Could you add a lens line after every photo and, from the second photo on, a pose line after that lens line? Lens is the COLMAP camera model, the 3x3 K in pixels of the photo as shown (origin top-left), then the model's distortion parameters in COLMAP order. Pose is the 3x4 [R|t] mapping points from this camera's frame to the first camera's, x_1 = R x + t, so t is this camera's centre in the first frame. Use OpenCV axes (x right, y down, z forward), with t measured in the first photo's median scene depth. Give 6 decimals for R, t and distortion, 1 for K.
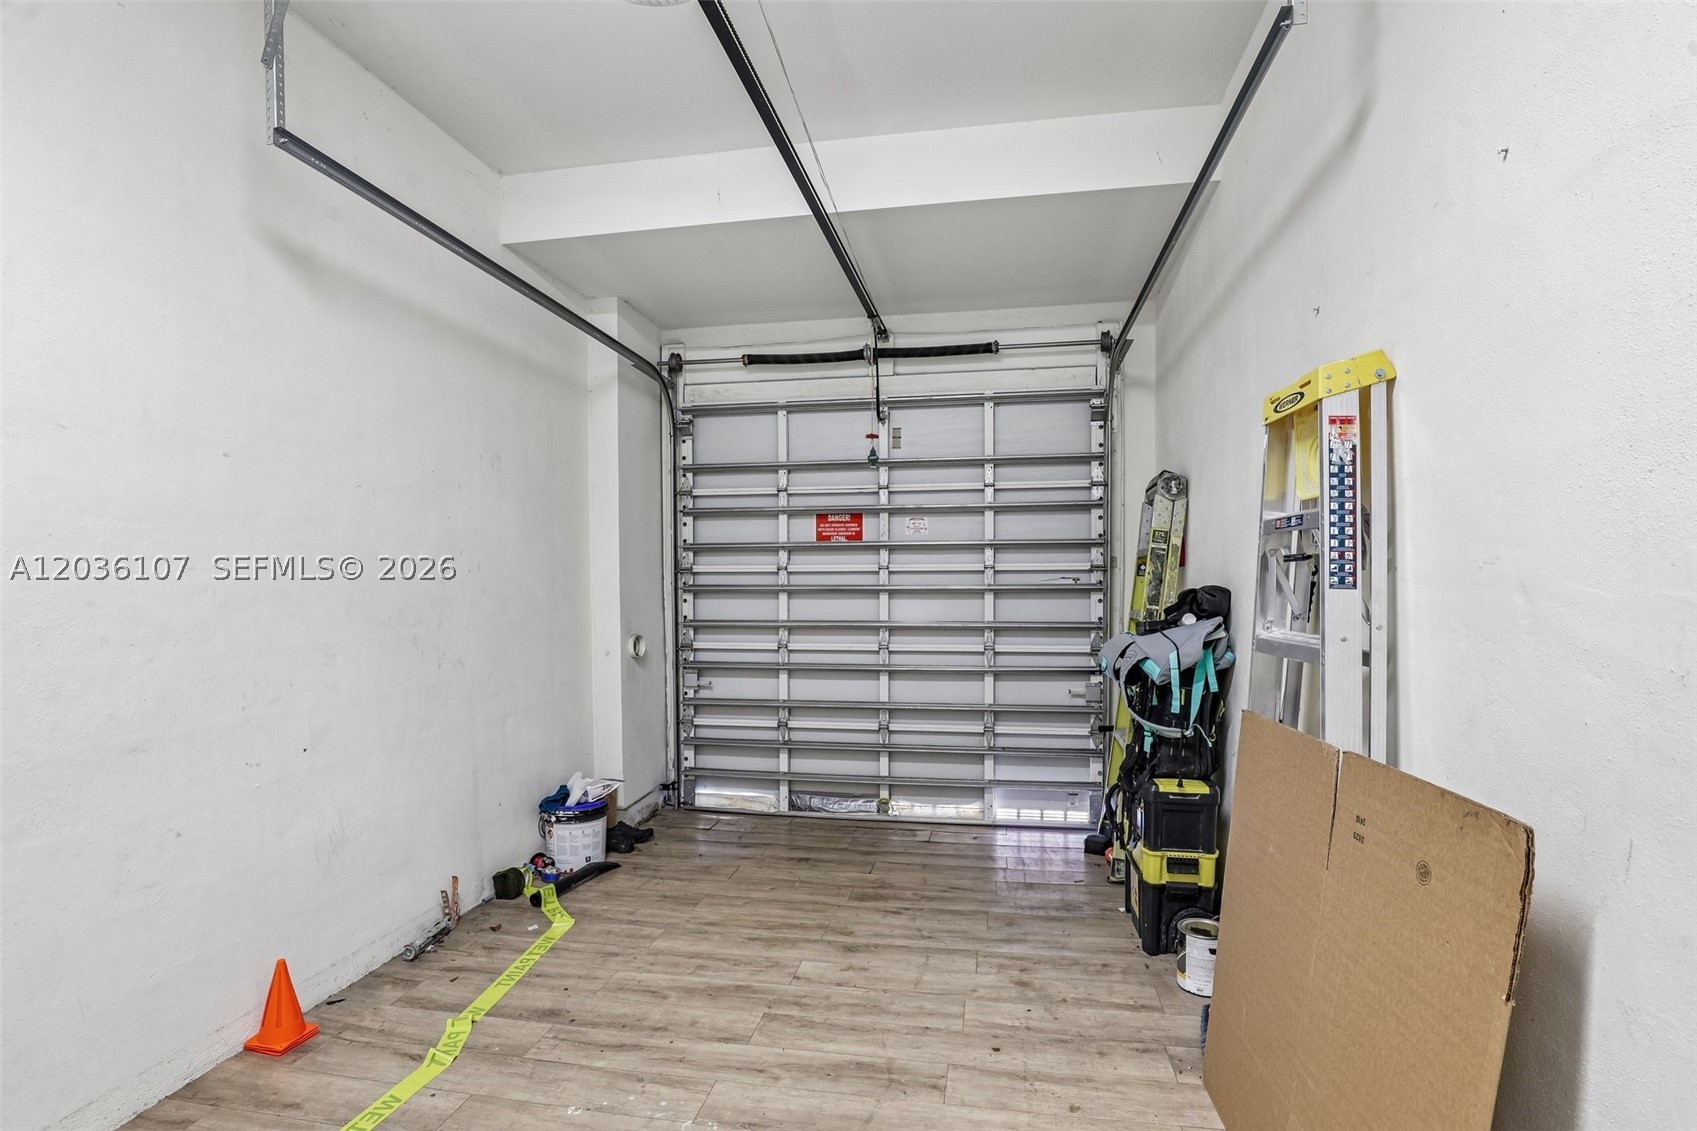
lens RADIAL K [[798.9, 0, 856.0], [0, 798.9, 562.8], [0, 0, 1]] dist [-0.030493, 0.001527]
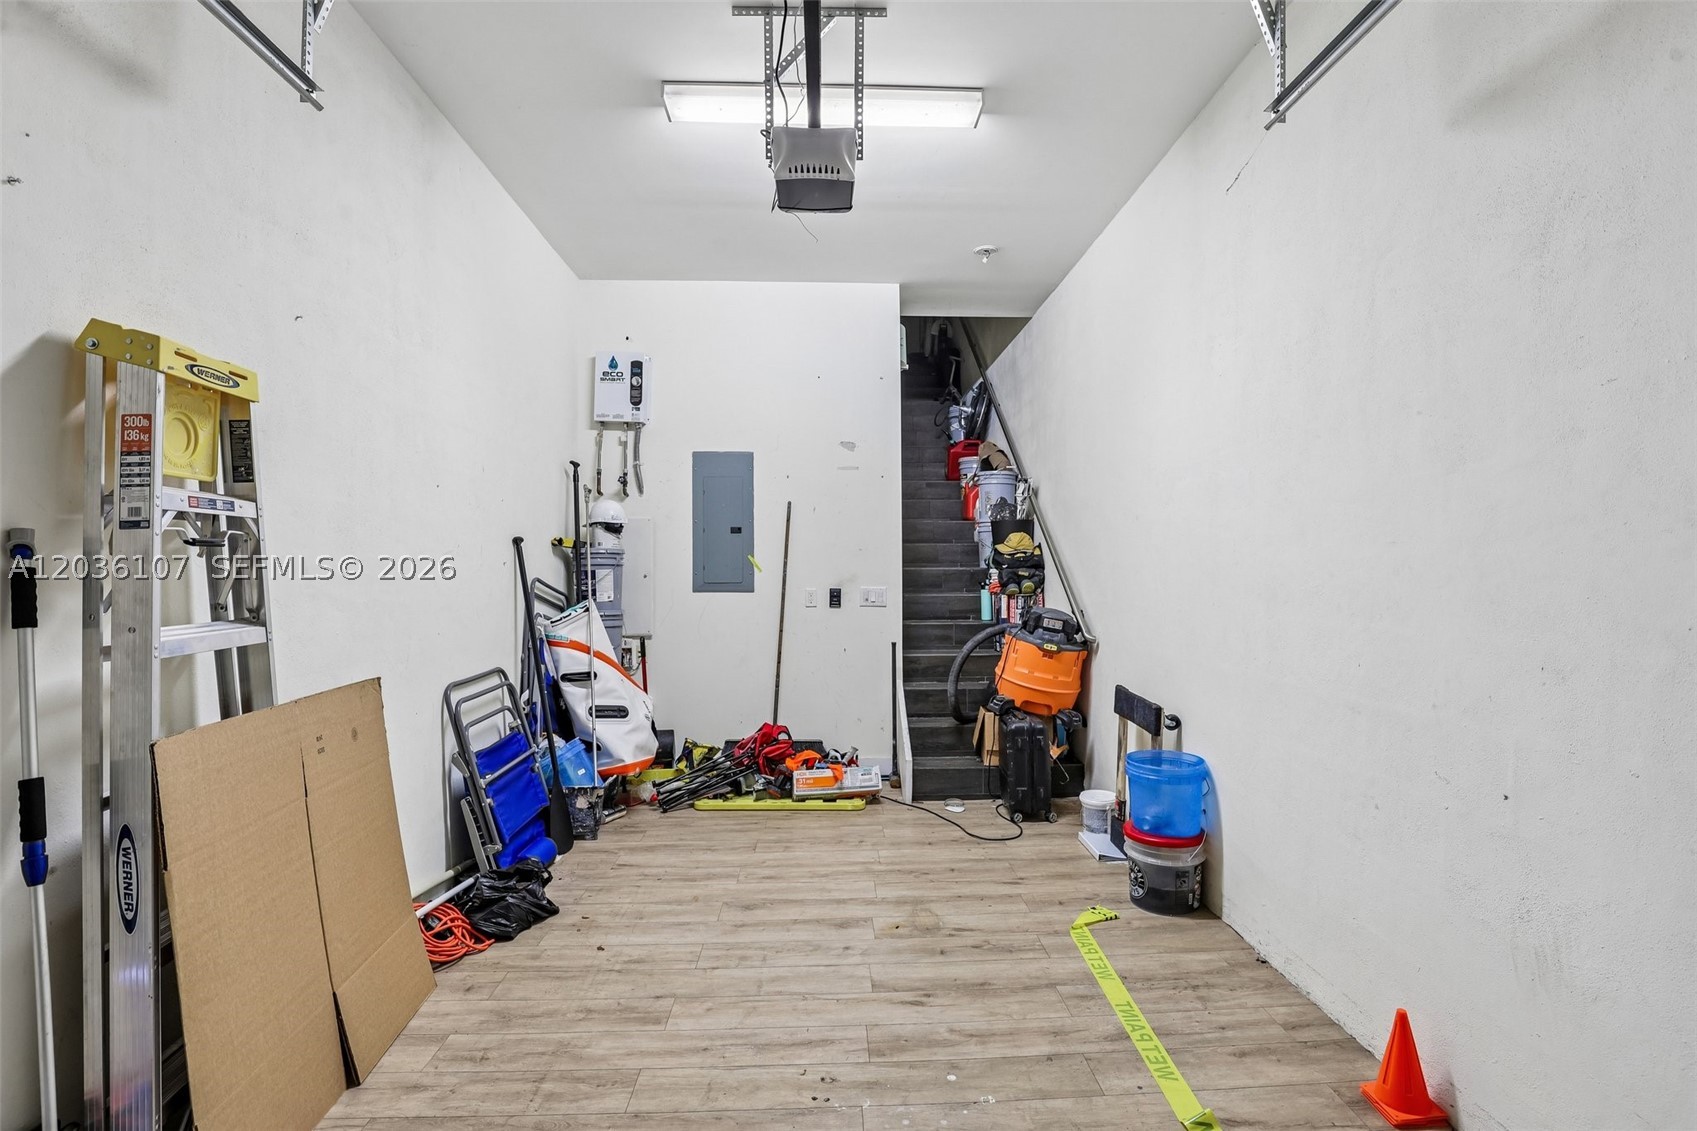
lens RADIAL K [[798.9, 0, 856.0], [0, 798.9, 562.8], [0, 0, 1]] dist [-0.030493, 0.001527]
pose [[-0.975768, 0.006094, -0.218722, 0.010653], [0.010852, 0.999730, -0.020561, 0.042337], [0.218537, -0.022436, -0.975571, 1.694274]]
